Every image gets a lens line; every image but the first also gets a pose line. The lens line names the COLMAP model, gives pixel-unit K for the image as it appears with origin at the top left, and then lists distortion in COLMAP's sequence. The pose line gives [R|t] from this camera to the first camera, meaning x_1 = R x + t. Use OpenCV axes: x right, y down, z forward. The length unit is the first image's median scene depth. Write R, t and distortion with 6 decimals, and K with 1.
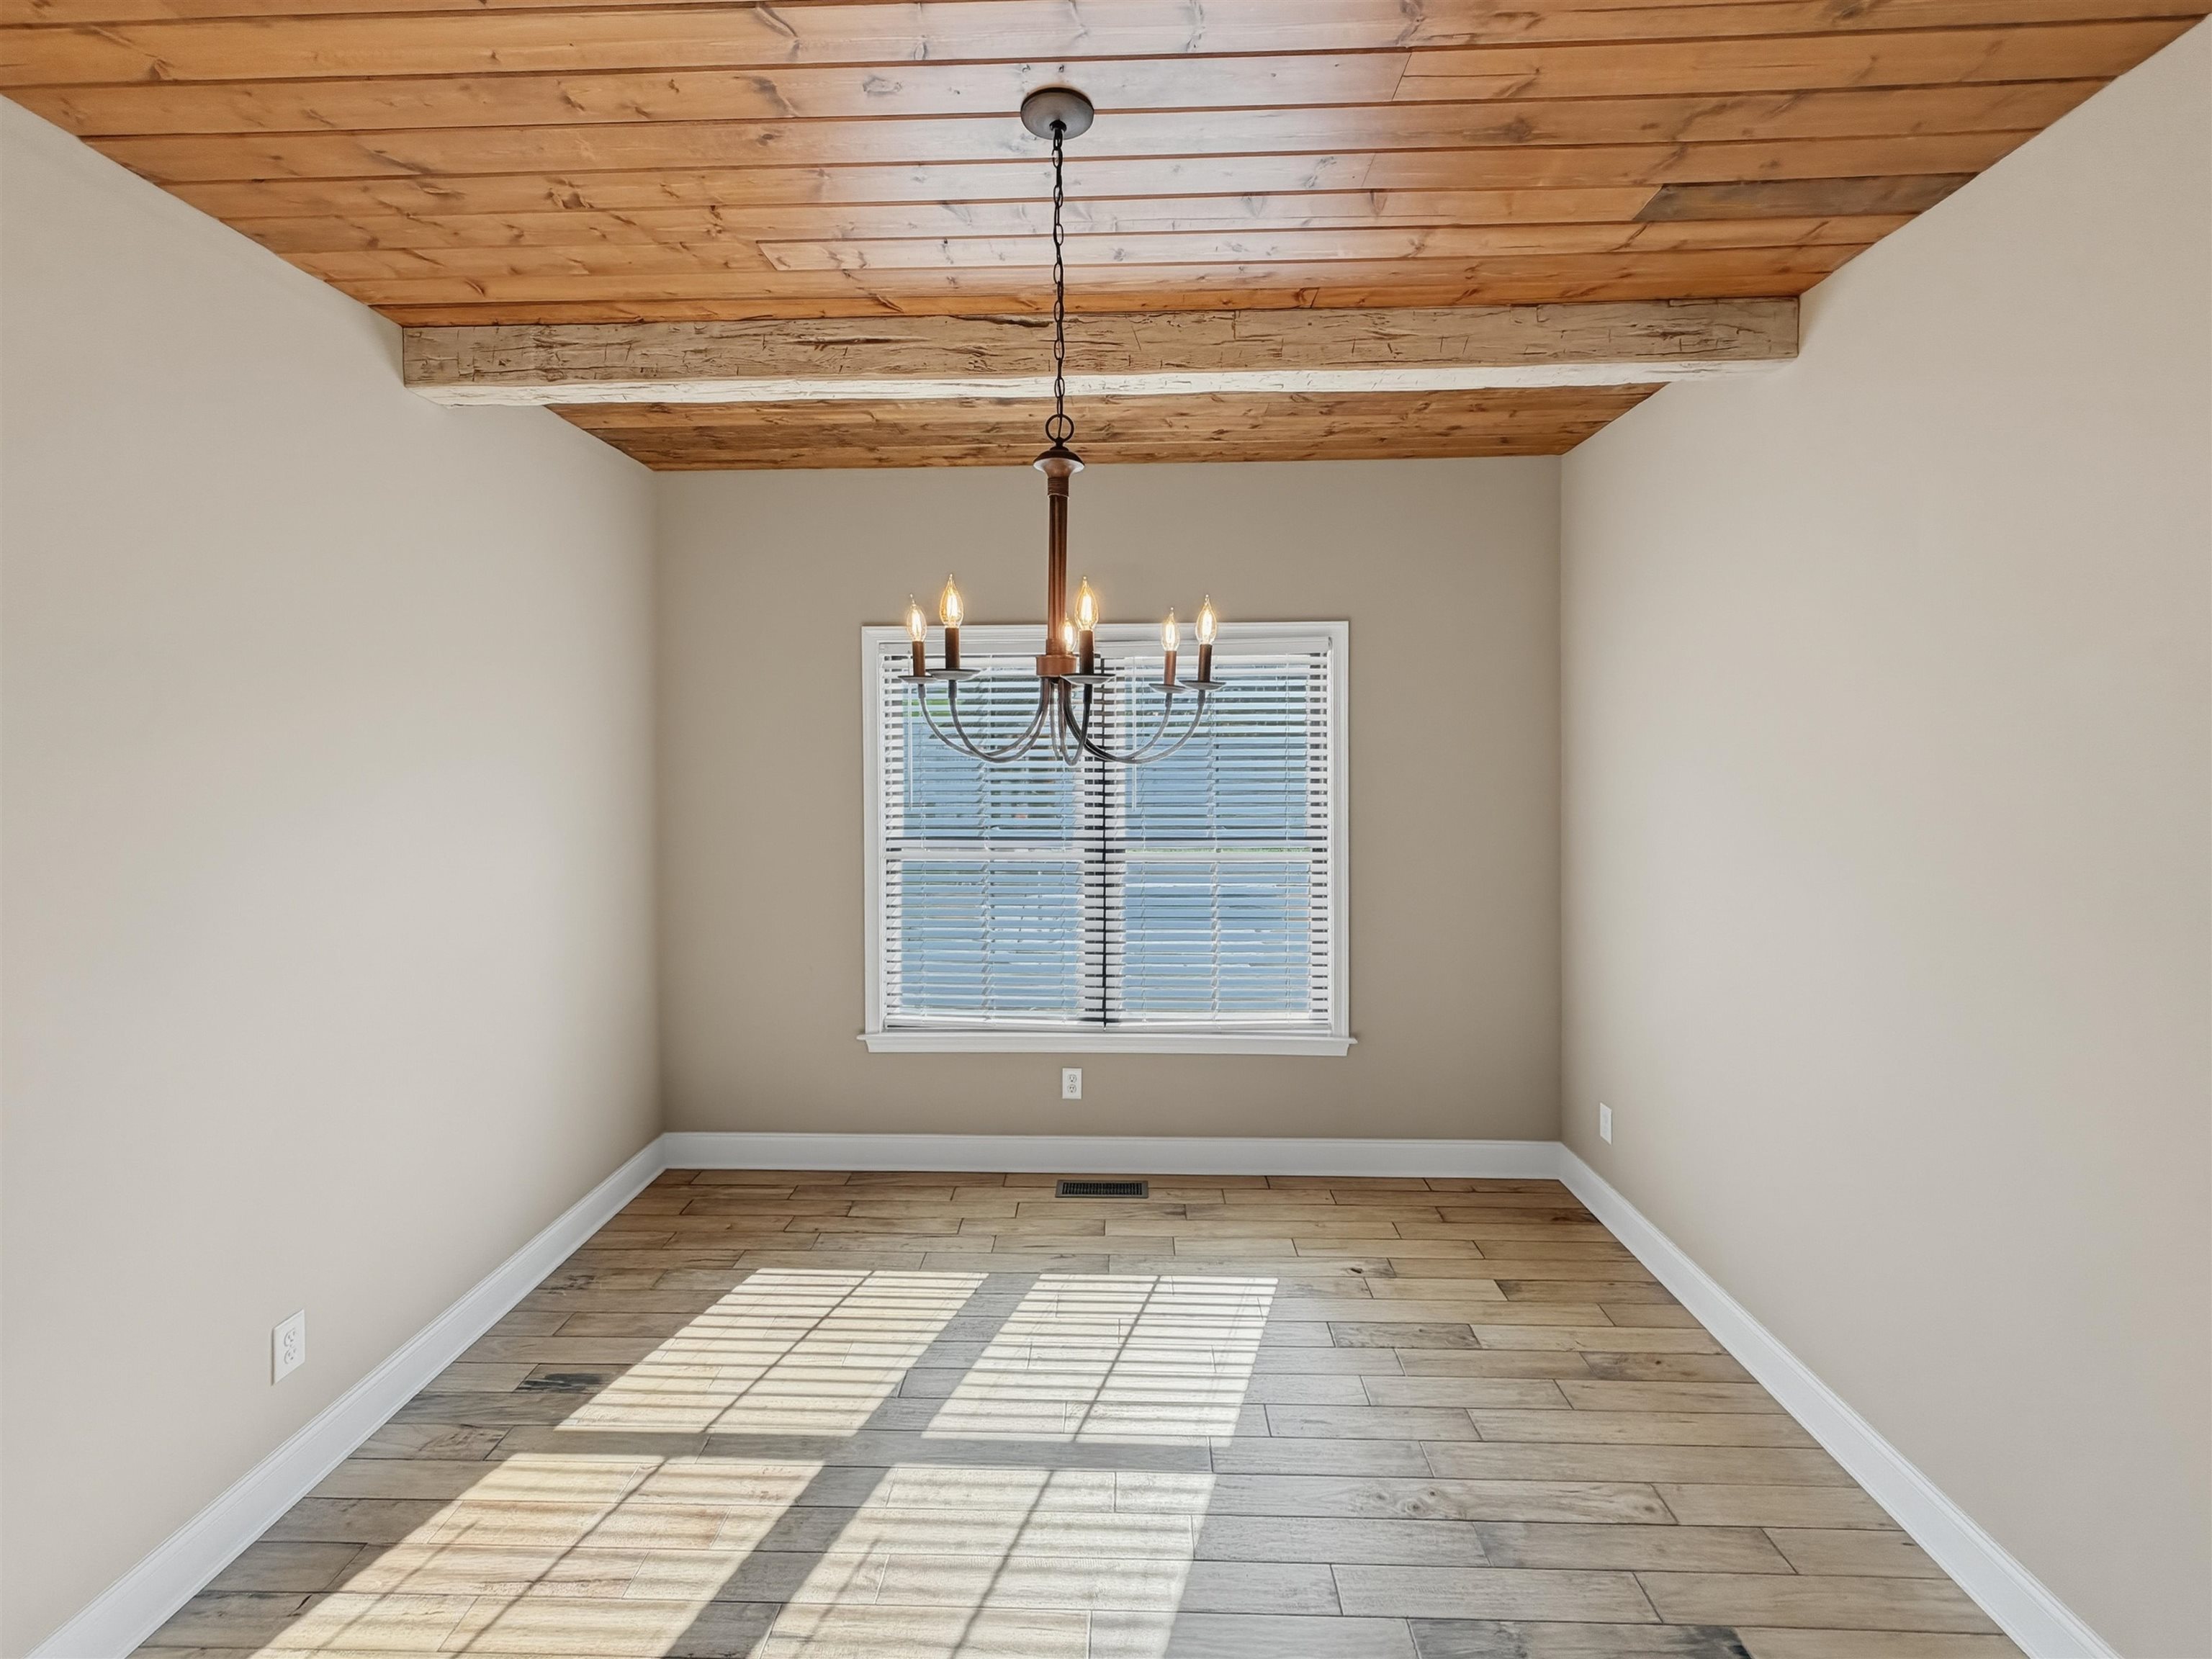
lens RADIAL K [[971.1, 0, 1094.4], [0, 971.1, 821.3], [0, 0, 1]] dist [-0.002014, -0.000940]
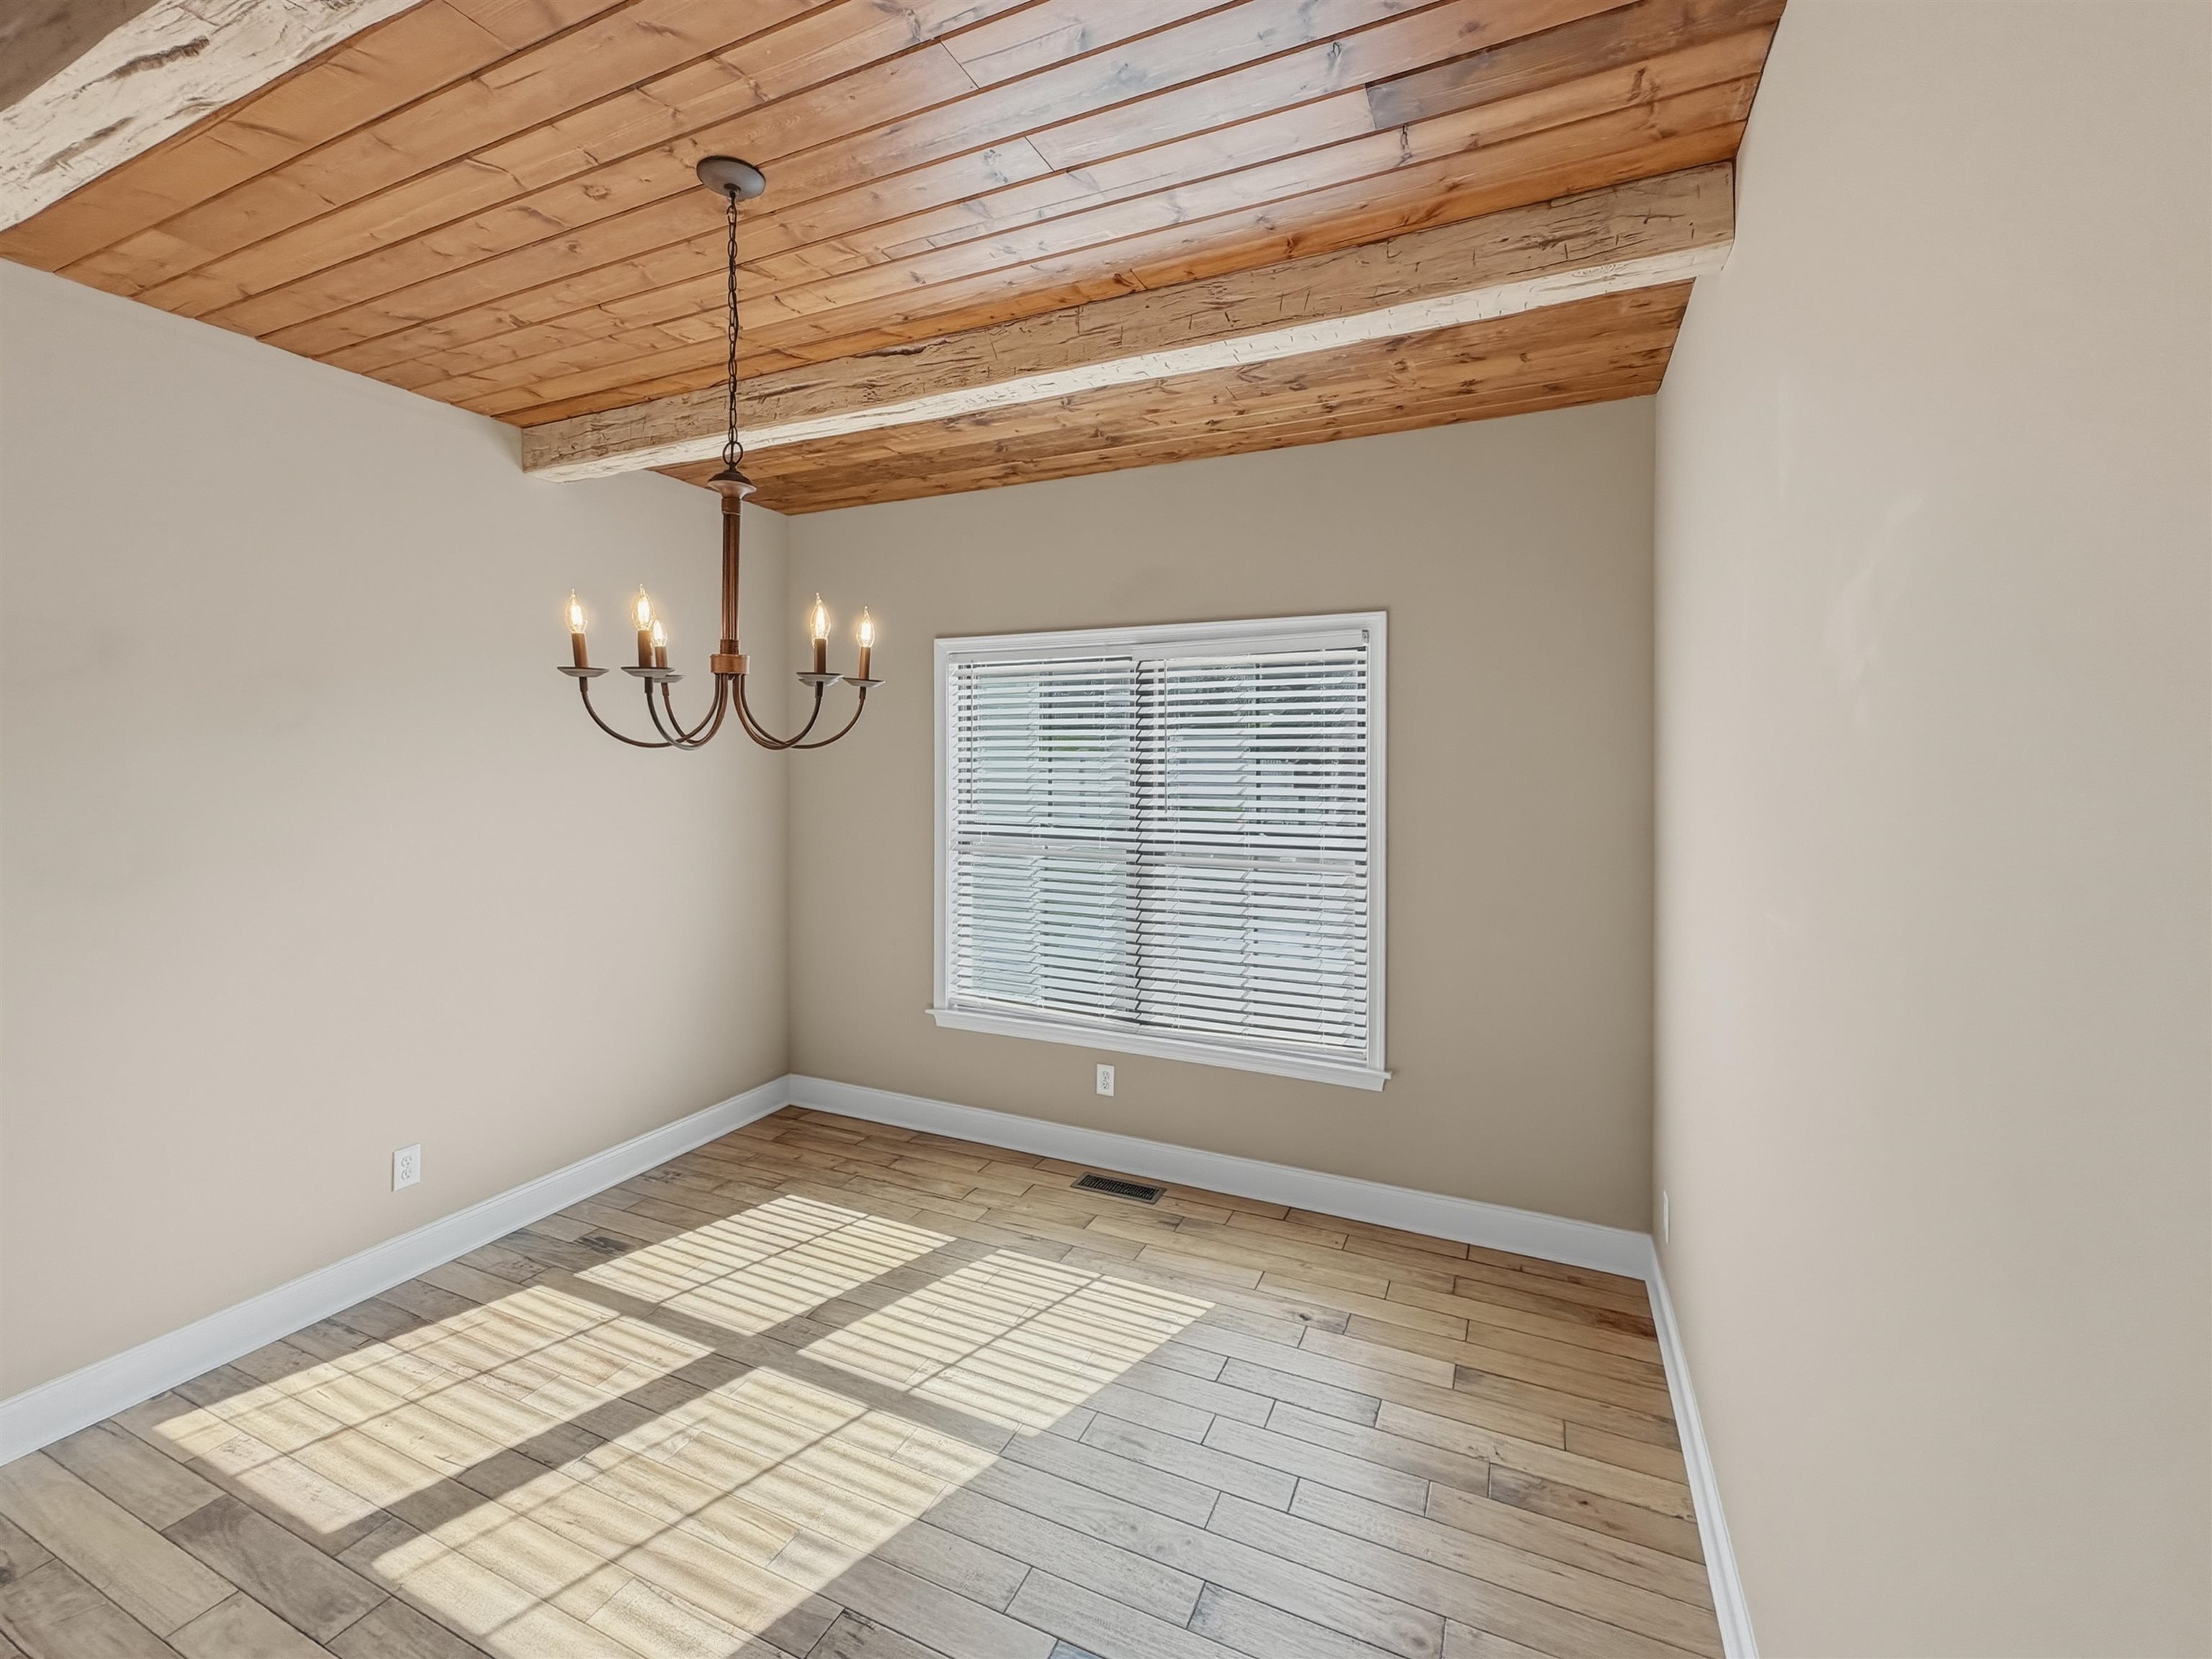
lens RADIAL K [[971.1, 0, 1092.3], [0, 971.1, 831.5], [0, 0, 1]] dist [-0.002014, -0.000940]
pose [[0.916424, 0.037783, -0.398421, 0.553183], [-0.039434, 0.999214, 0.004054, 0.009624], [0.398261, 0.011996, 0.917194, 0.090572]]
